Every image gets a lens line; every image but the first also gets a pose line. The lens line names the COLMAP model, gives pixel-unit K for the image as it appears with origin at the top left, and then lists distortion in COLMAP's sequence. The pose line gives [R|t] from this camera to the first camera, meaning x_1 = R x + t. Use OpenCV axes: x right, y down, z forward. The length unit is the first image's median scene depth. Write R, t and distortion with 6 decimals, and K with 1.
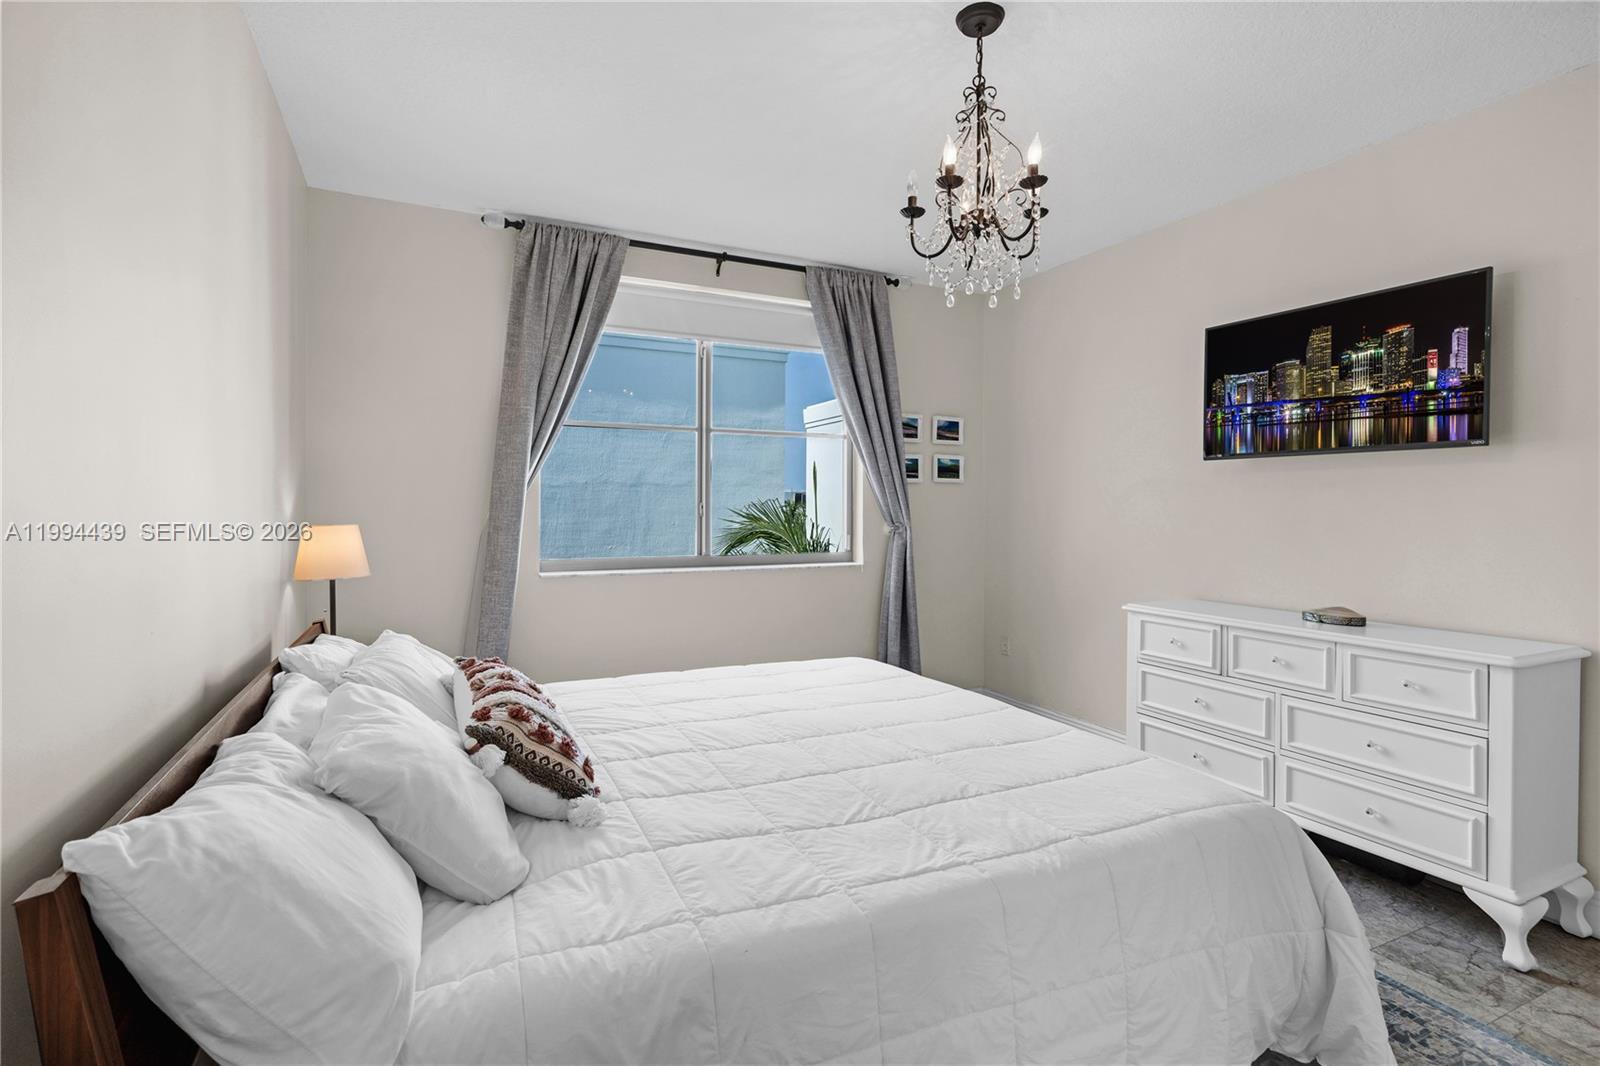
lens RADIAL K [[770.2, 0, 752.0], [0, 770.2, 534.6], [0, 0, 1]] dist [-0.016841, -0.000522]
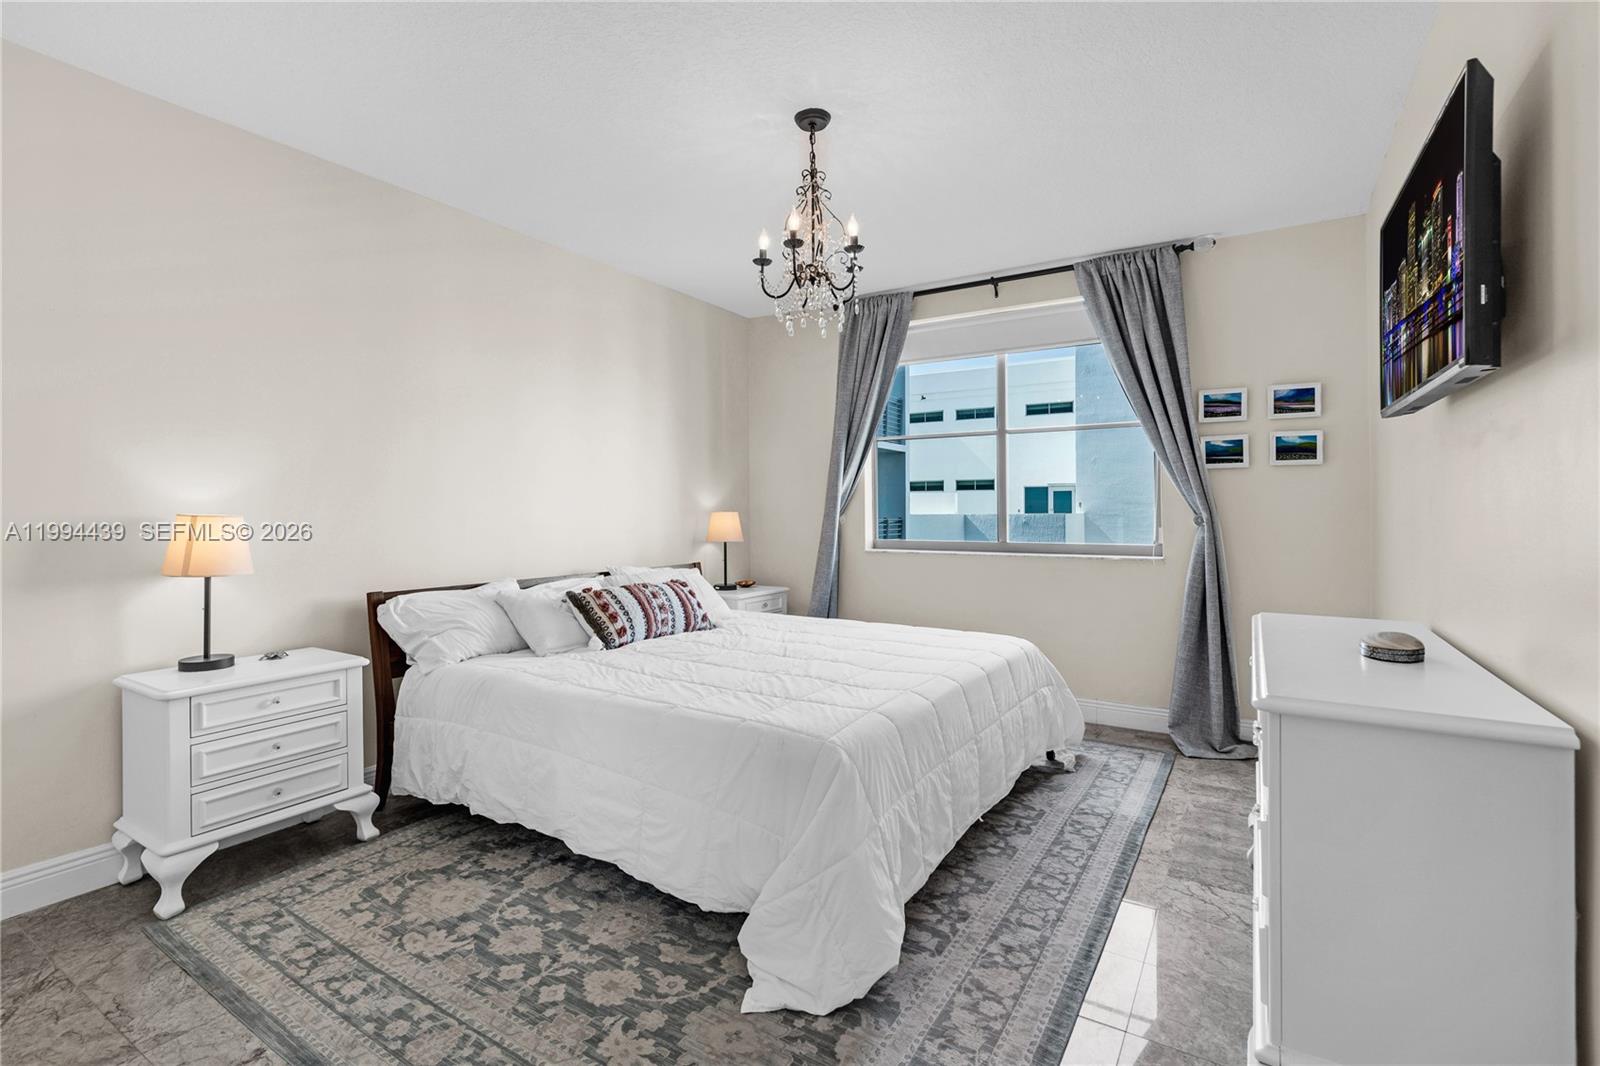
lens RADIAL K [[730.4, 0, 794.5], [0, 730.4, 526.5], [0, 0, 1]] dist [-0.000602, 0.000593]
pose [[0.540922, 0.016234, -0.840916, 0.686770], [-0.024499, 0.999694, 0.003540, 0.008167], [0.840716, 0.018686, 0.541154, 0.158594]]
